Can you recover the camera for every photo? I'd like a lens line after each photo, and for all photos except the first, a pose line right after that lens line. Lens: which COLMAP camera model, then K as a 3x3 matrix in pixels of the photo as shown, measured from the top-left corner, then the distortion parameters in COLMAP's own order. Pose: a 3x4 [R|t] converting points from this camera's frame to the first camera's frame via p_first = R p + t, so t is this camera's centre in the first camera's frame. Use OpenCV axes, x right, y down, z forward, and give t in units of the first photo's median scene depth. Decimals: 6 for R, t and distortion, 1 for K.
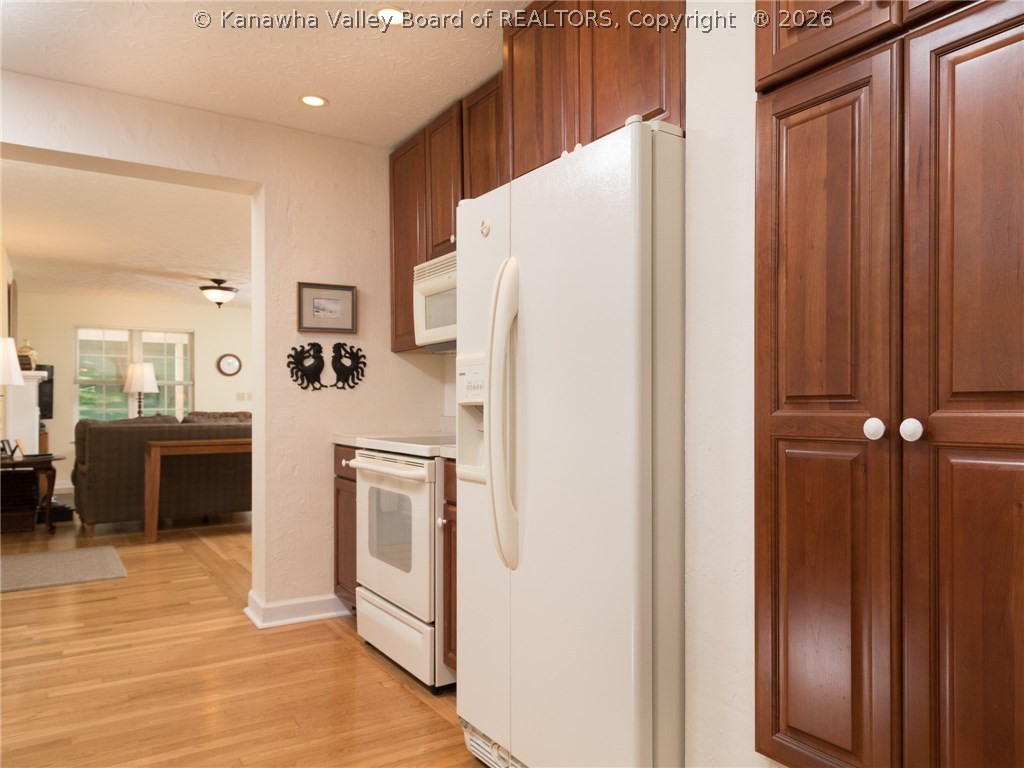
lens RADIAL K [[752.2, 0, 512.0], [0, 752.2, 384.0], [0, 0, 1]] dist [0.001972, 0.000740]
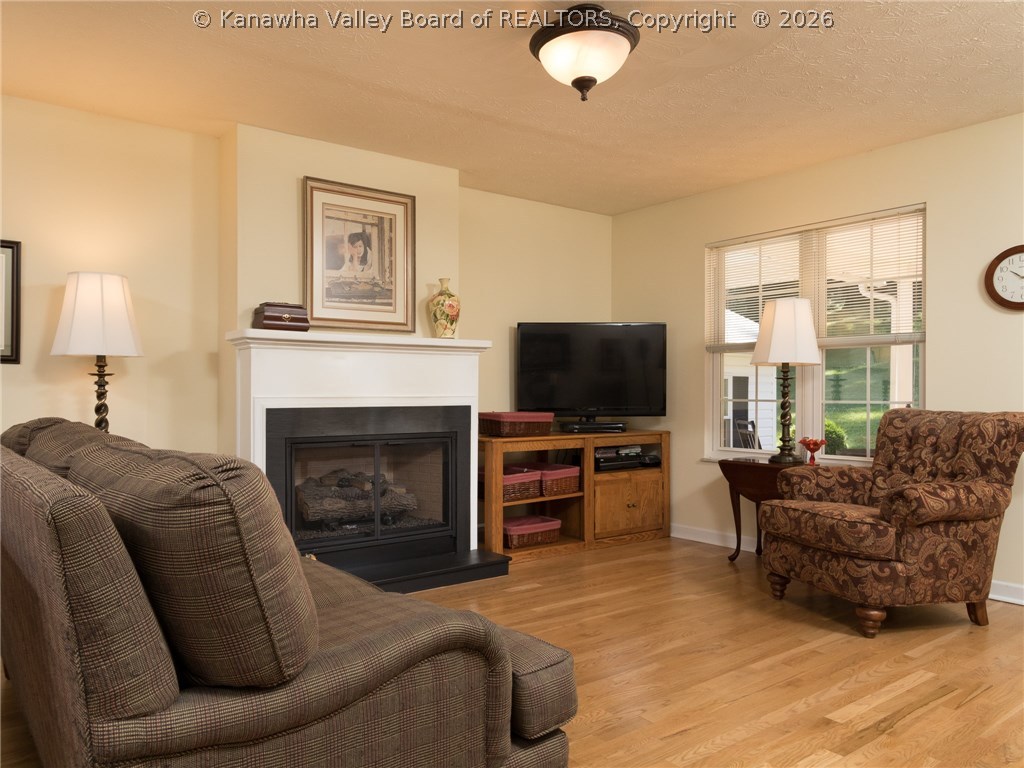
lens RADIAL K [[752.2, 0, 512.0], [0, 752.2, 384.0], [0, 0, 1]] dist [0.001972, 0.000740]
pose [[0.101618, -0.004366, -0.994814, -0.062363], [0.025472, 0.999674, -0.001786, 0.024466], [0.994497, -0.025158, 0.101696, 0.927699]]
